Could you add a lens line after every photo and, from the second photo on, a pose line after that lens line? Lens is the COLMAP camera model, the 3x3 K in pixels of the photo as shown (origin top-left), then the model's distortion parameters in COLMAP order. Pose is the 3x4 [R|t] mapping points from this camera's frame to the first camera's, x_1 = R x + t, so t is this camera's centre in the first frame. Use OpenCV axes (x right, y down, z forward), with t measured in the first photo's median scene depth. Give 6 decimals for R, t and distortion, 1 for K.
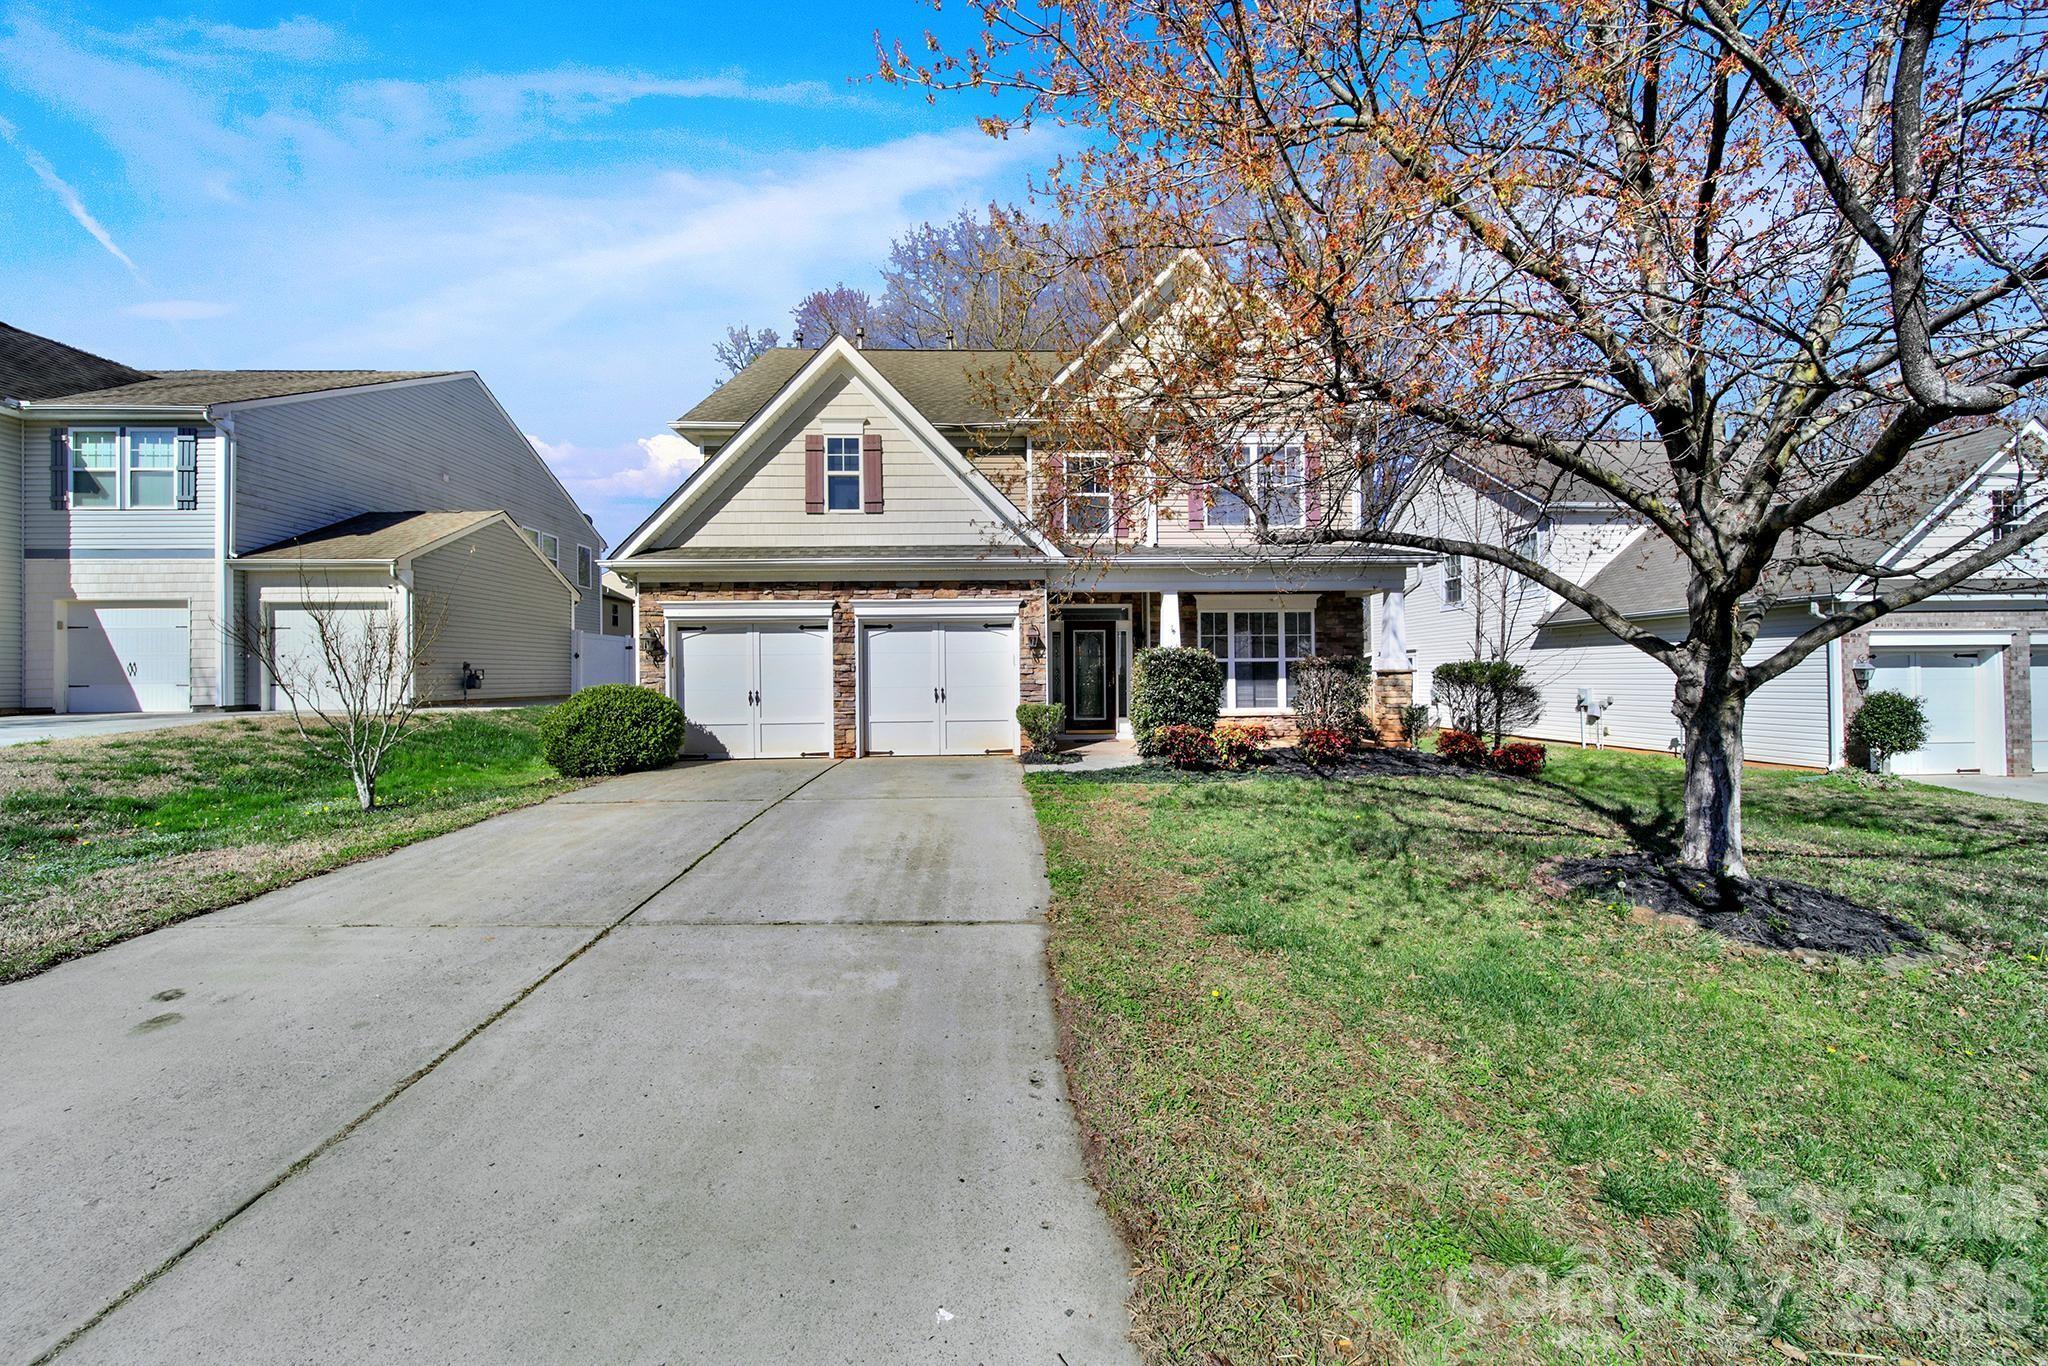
lens RADIAL K [[735.3, 0, 1024.2], [0, 735.3, 667.6], [0, 0, 1]] dist [-0.001616, -0.000043]
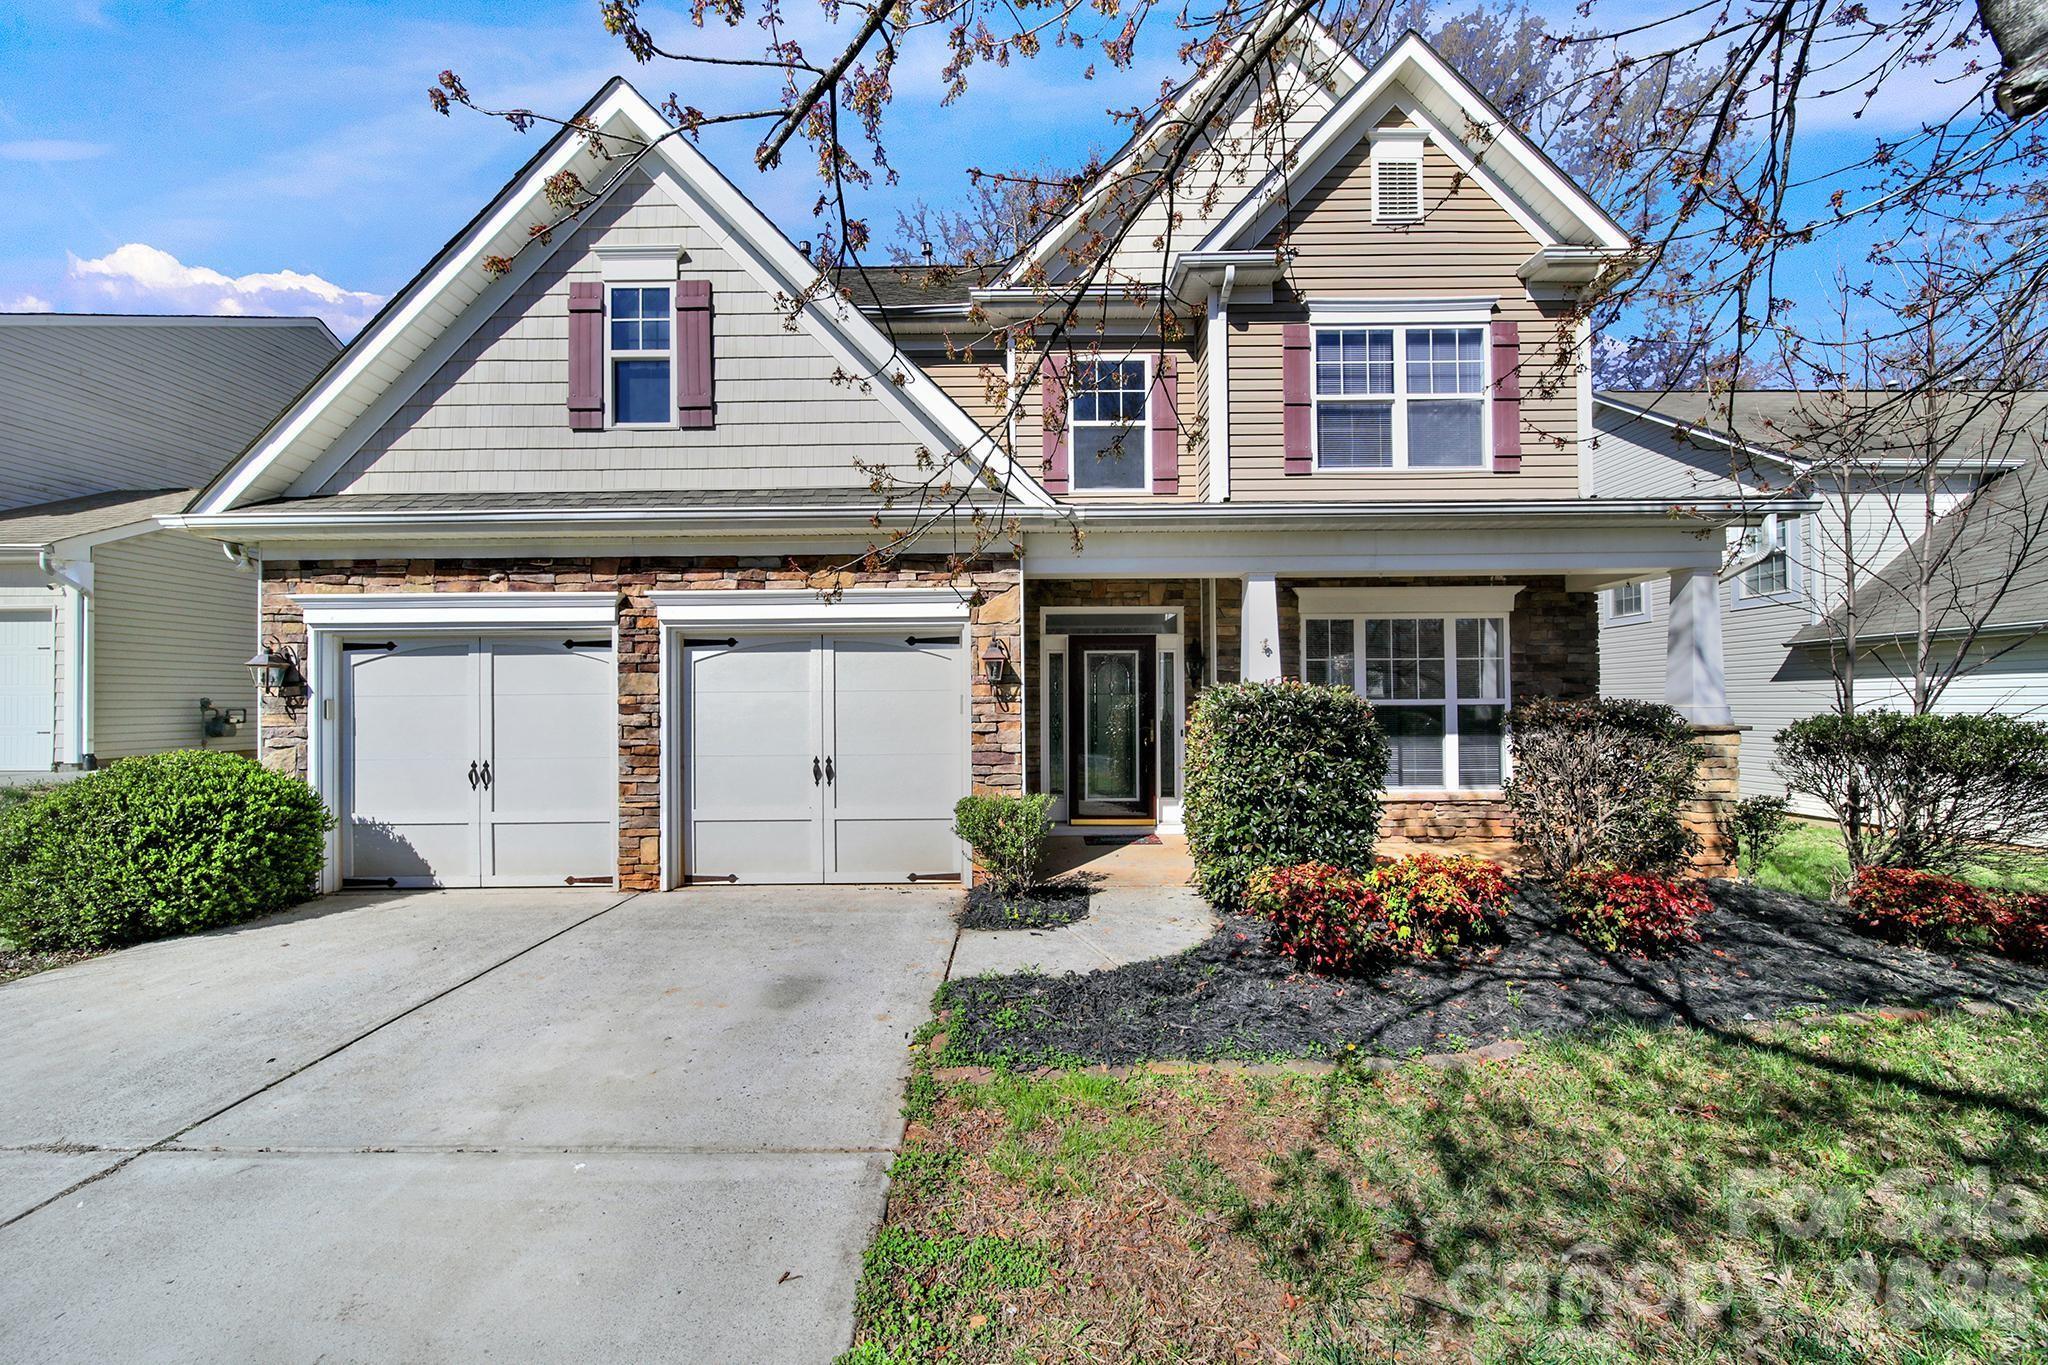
lens RADIAL K [[735.3, 0, 1023.1], [0, 735.3, 691.4], [0, 0, 1]] dist [-0.001616, -0.000043]
pose [[0.998566, 0.001976, -0.053507, 0.059357], [-0.002192, 0.999990, -0.003976, -0.018763], [0.053499, 0.004088, 0.998560, 0.483878]]
